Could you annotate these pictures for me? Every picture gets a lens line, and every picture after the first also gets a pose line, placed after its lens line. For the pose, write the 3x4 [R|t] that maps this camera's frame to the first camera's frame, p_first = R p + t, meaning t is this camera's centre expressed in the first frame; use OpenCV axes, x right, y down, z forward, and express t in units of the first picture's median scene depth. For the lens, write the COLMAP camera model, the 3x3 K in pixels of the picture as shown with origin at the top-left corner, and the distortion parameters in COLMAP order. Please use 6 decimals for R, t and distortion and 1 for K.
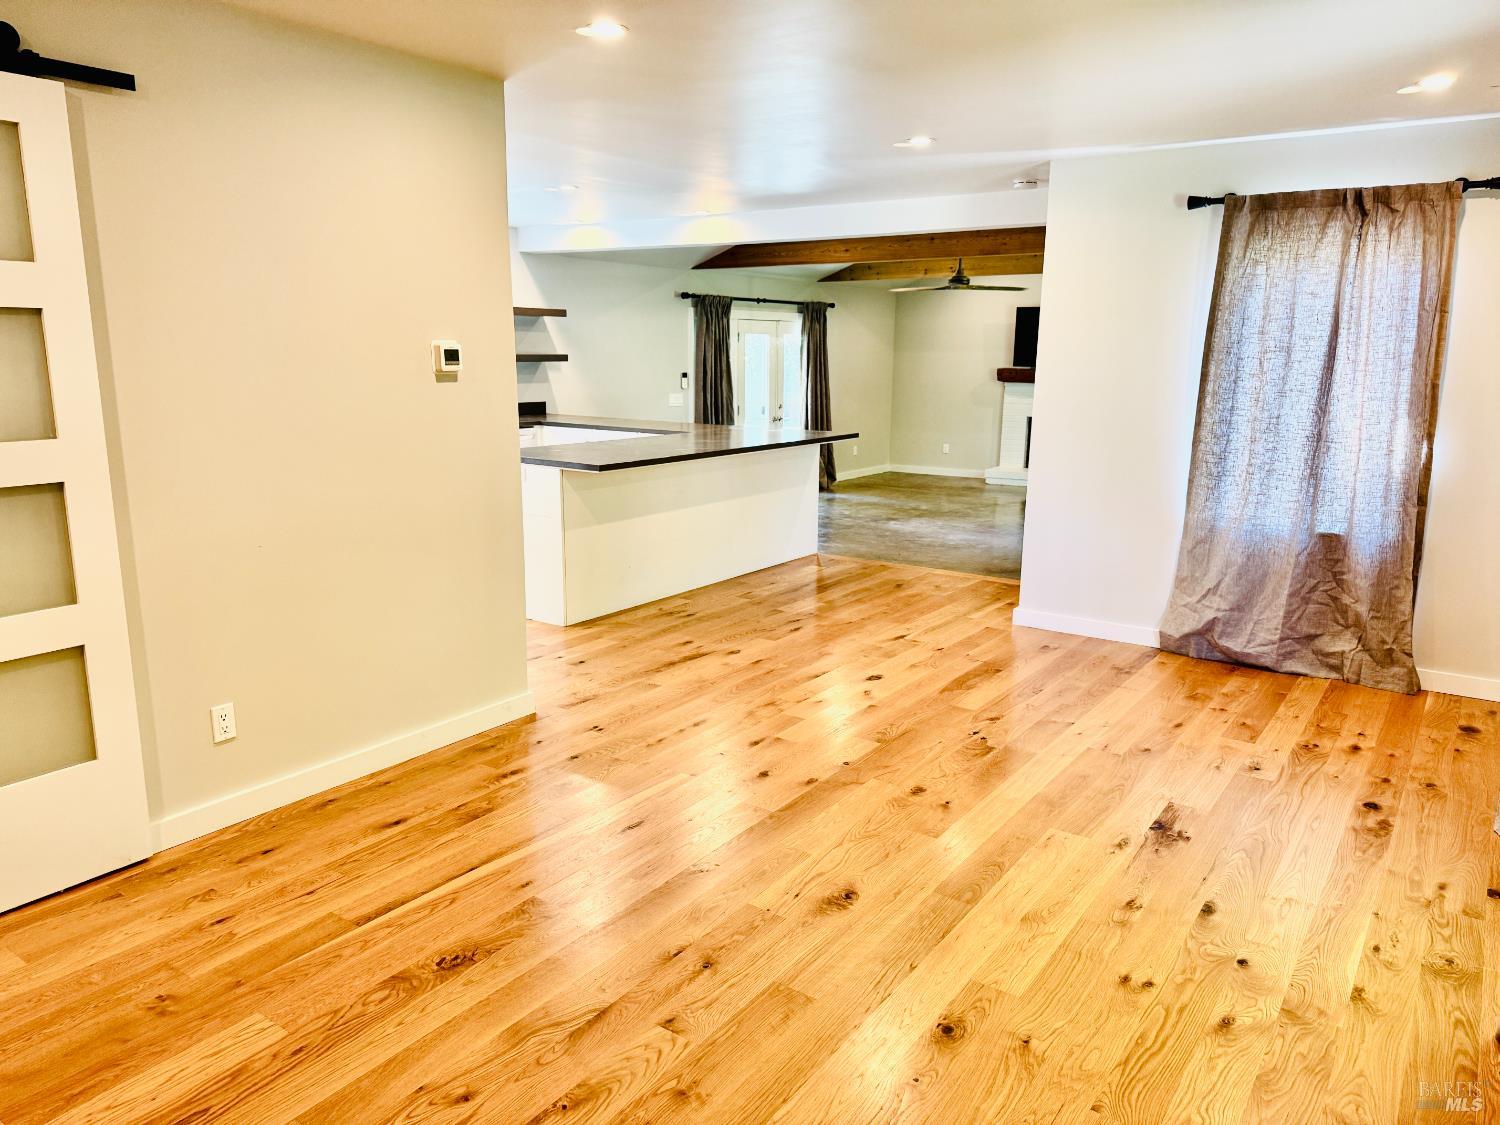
lens RADIAL K [[1052.4, 0, 748.3], [0, 1052.4, 570.0], [0, 0, 1]] dist [0.164951, -0.326085]
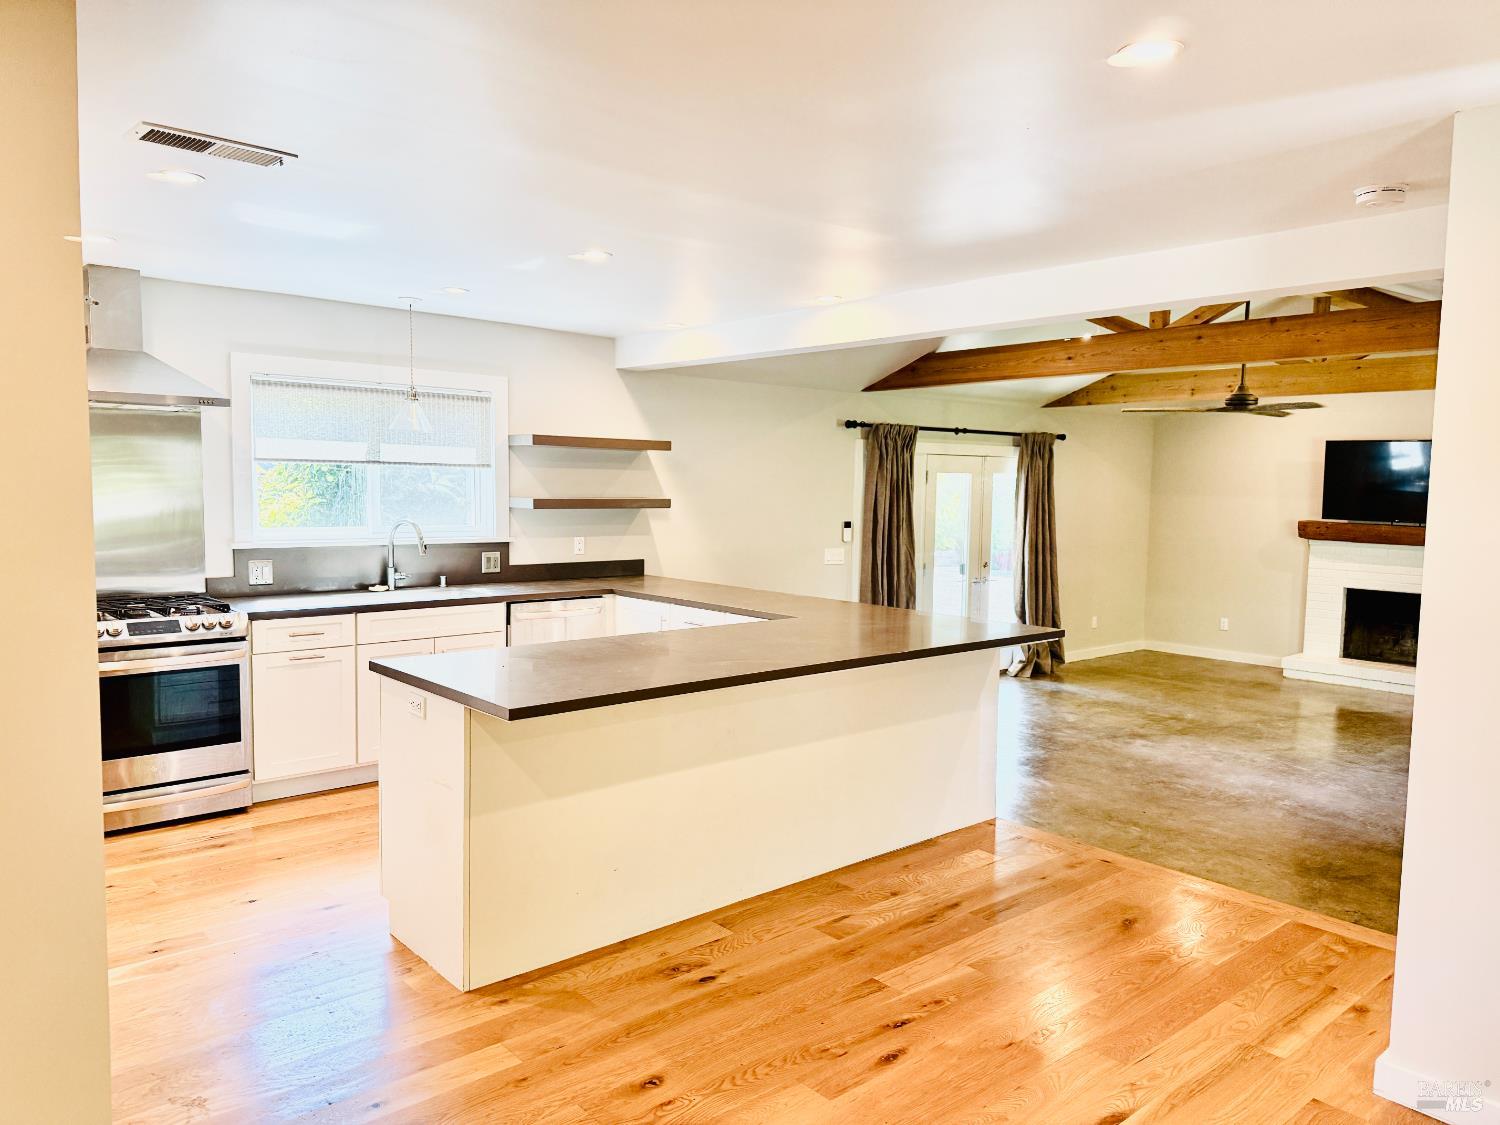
lens RADIAL K [[1052.4, 0, 748.3], [0, 1052.4, 570.0], [0, 0, 1]] dist [0.164951, -0.326085]
pose [[0.971942, 0.025131, -0.233874, 0.049116], [-0.055068, 0.990956, -0.122371, -0.055053], [0.228683, 0.131816, 0.964535, 0.255069]]
